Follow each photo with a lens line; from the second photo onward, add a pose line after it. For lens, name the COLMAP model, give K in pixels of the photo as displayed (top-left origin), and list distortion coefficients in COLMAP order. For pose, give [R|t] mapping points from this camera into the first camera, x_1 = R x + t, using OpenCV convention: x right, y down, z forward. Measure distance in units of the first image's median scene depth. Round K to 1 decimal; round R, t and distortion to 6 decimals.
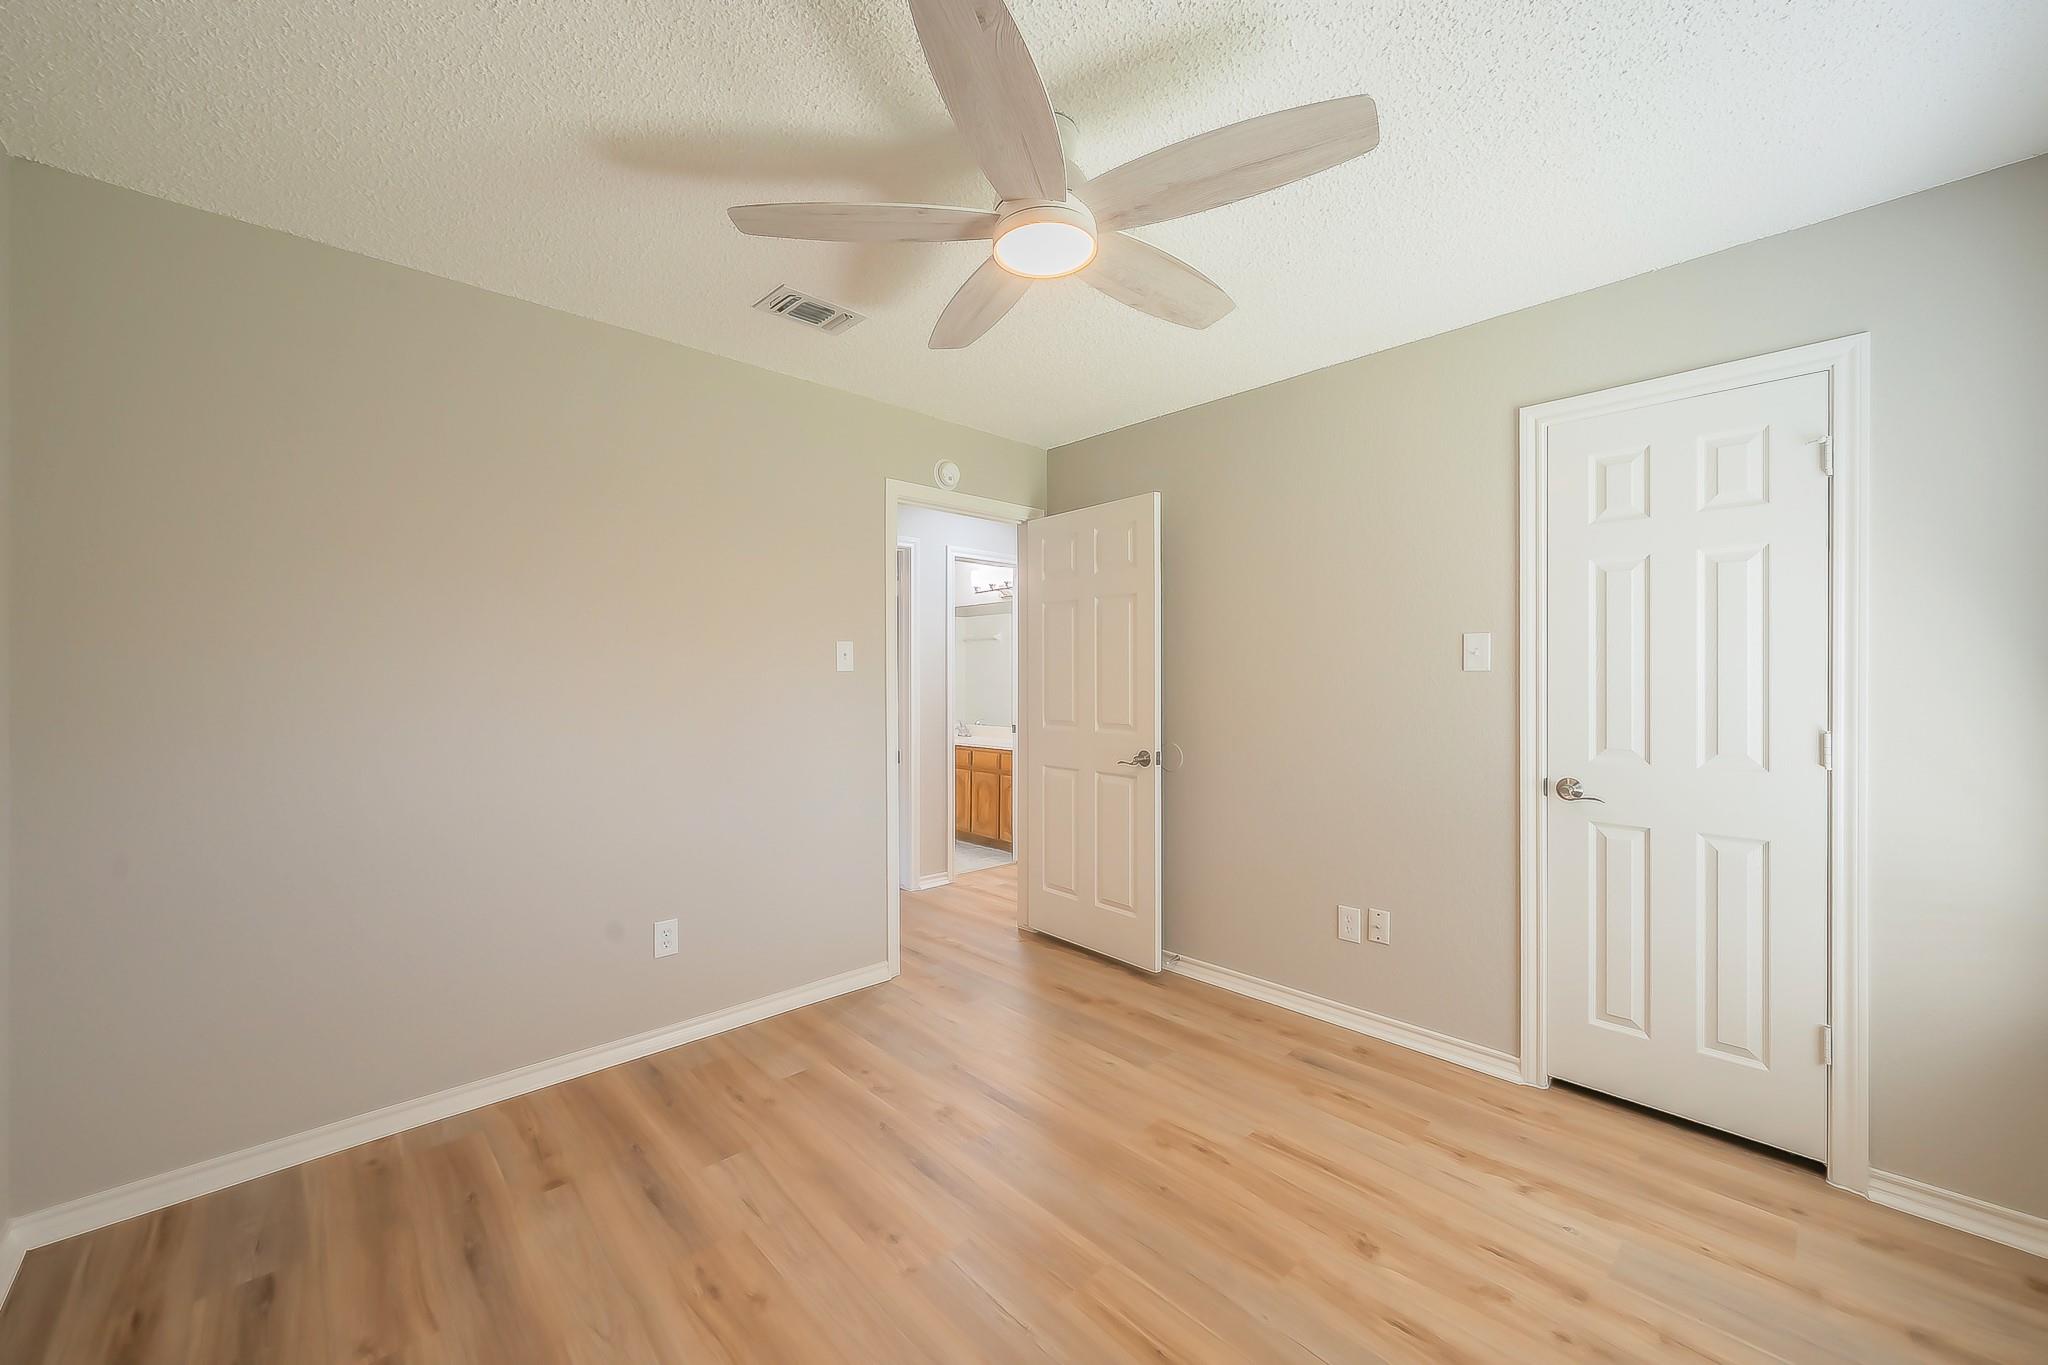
lens RADIAL K [[796.9, 0, 1012.3], [0, 796.9, 679.9], [0, 0, 1]] dist [-0.000937, 0.000326]
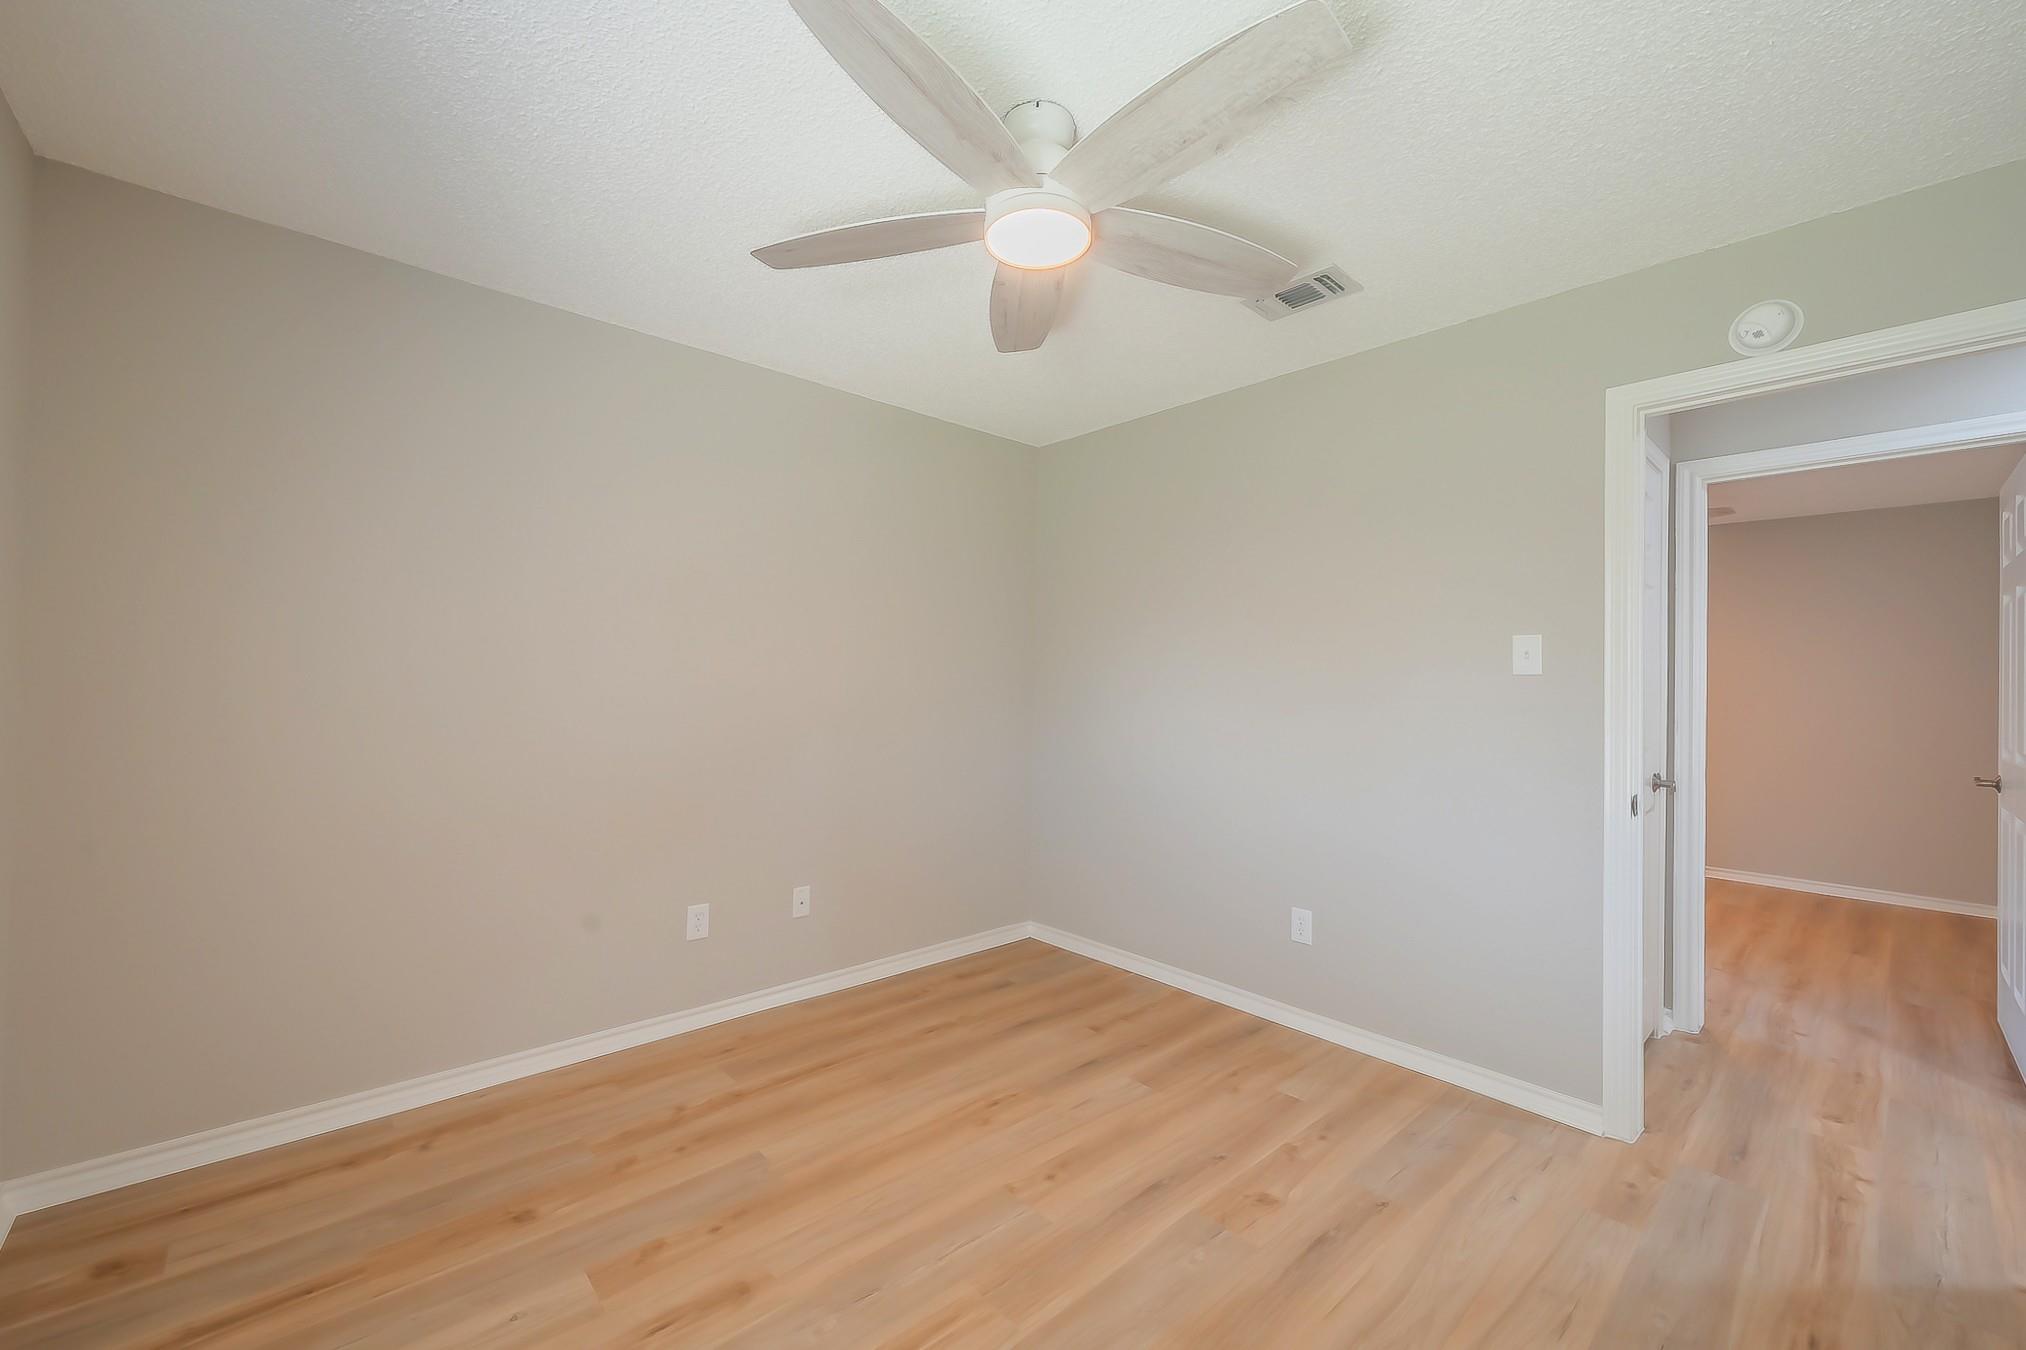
lens RADIAL K [[788.4, 0, 997.5], [0, 788.4, 674.3], [0, 0, 1]] dist [-0.000937, 0.000326]
pose [[-0.014697, -0.008892, -0.999852, 0.762730], [-0.015895, 0.999836, -0.008658, 0.004982], [0.999766, 0.015766, -0.014836, 0.737262]]
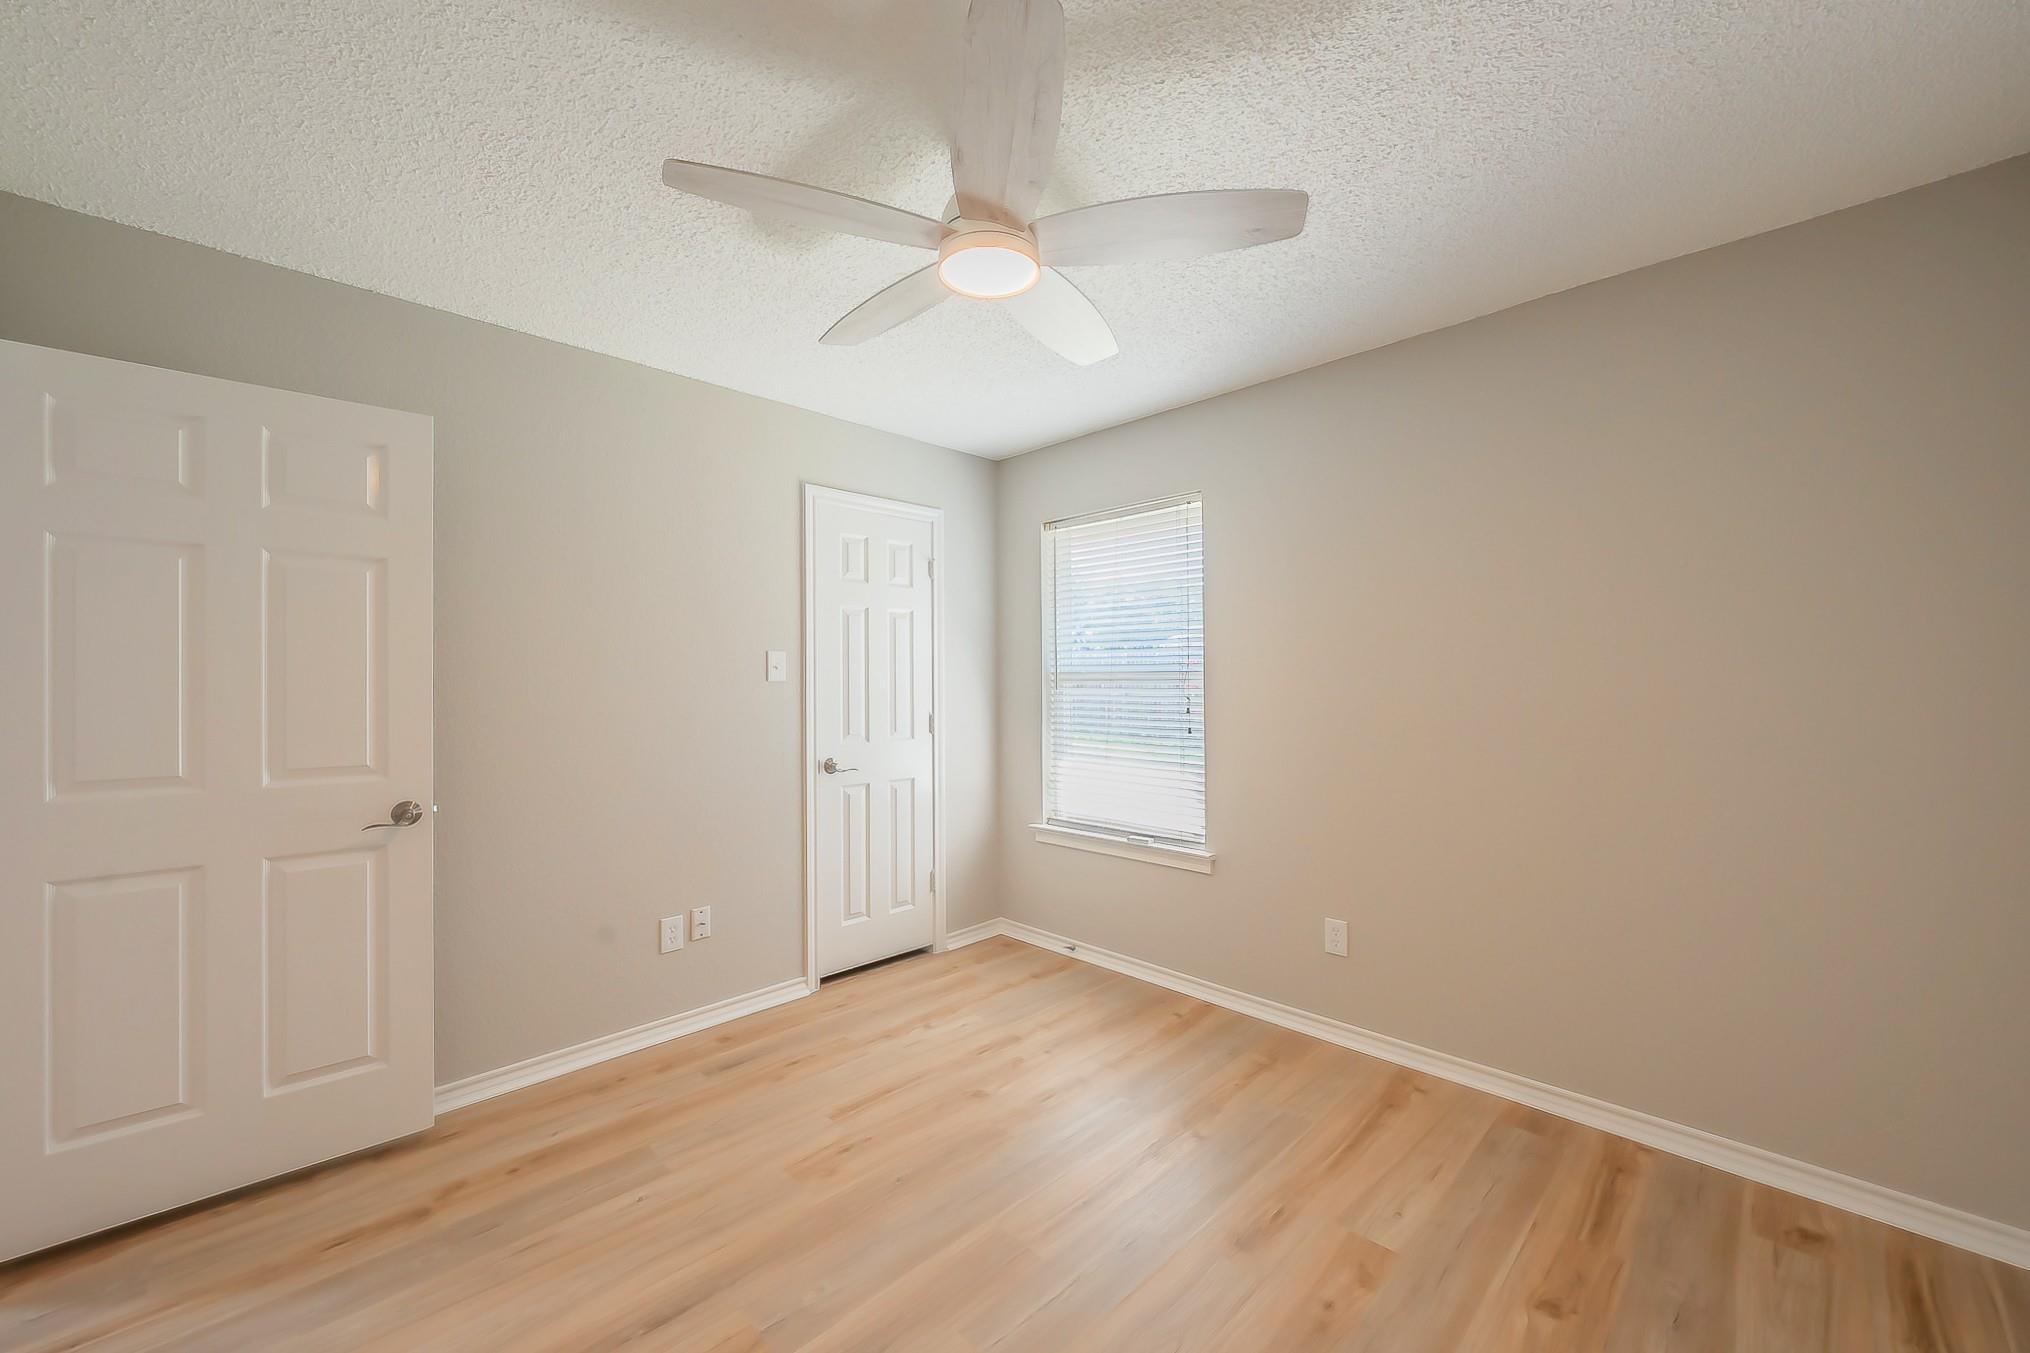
lens RADIAL K [[789.9, 0, 1016.2], [0, 789.9, 673.2], [0, 0, 1]] dist [-0.000937, 0.000326]
pose [[-0.047705, 0.006429, 0.998841, -0.741212], [0.001376, 0.999979, -0.006371, -0.017876], [-0.998861, 0.001070, -0.047712, 0.772149]]
